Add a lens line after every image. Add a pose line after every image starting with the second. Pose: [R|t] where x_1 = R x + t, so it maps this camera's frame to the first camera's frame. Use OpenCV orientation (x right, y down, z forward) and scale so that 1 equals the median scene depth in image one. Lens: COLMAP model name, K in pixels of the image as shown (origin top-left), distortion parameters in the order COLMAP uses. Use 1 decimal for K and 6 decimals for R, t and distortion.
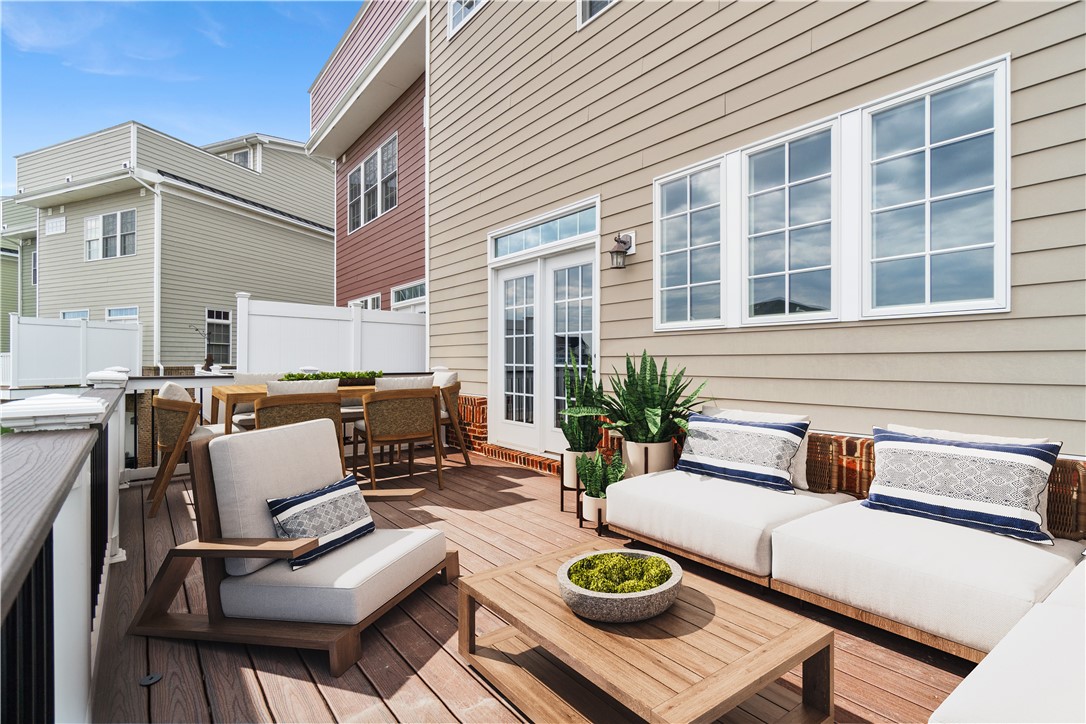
lens RADIAL K [[473.3, 0, 543.0], [0, 473.3, 362.0], [0, 0, 1]] dist [-0.010121, 0.000226]
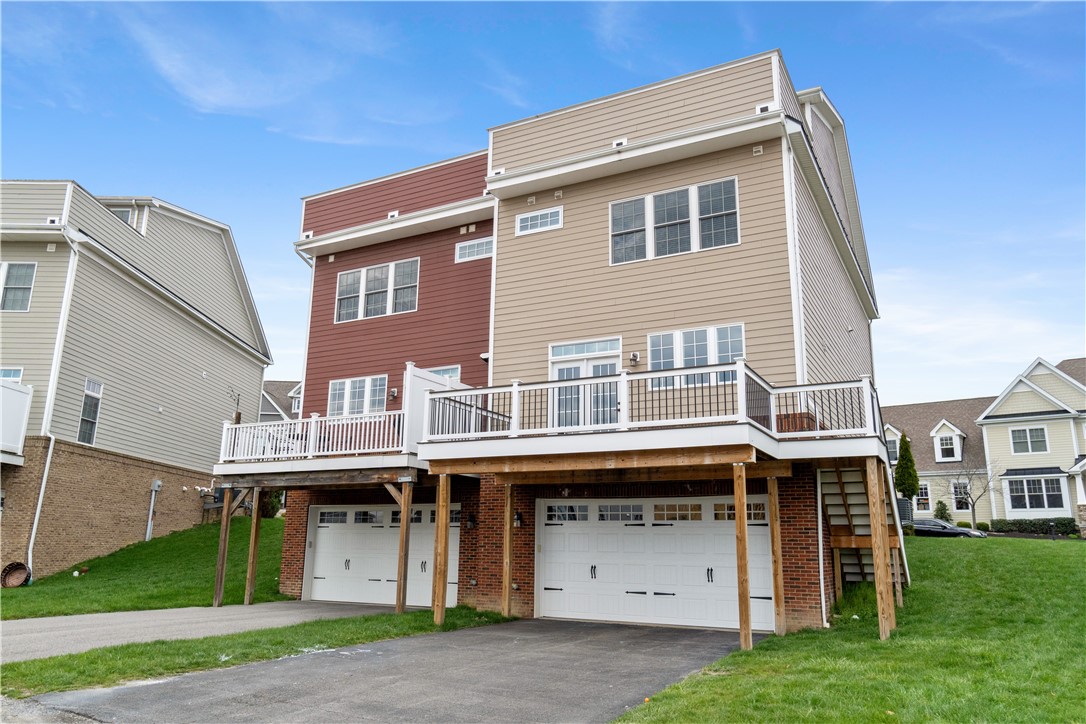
lens RADIAL K [[798.0, 0, 543.0], [0, 798.0, 362.0], [0, 0, 1]] dist [0.000041, -0.000416]
pose [[0.937229, 0.095168, 0.335478, -0.479874], [-0.015627, 0.972535, -0.232231, 0.217043], [-0.348365, 0.212411, 0.912975, -0.760403]]
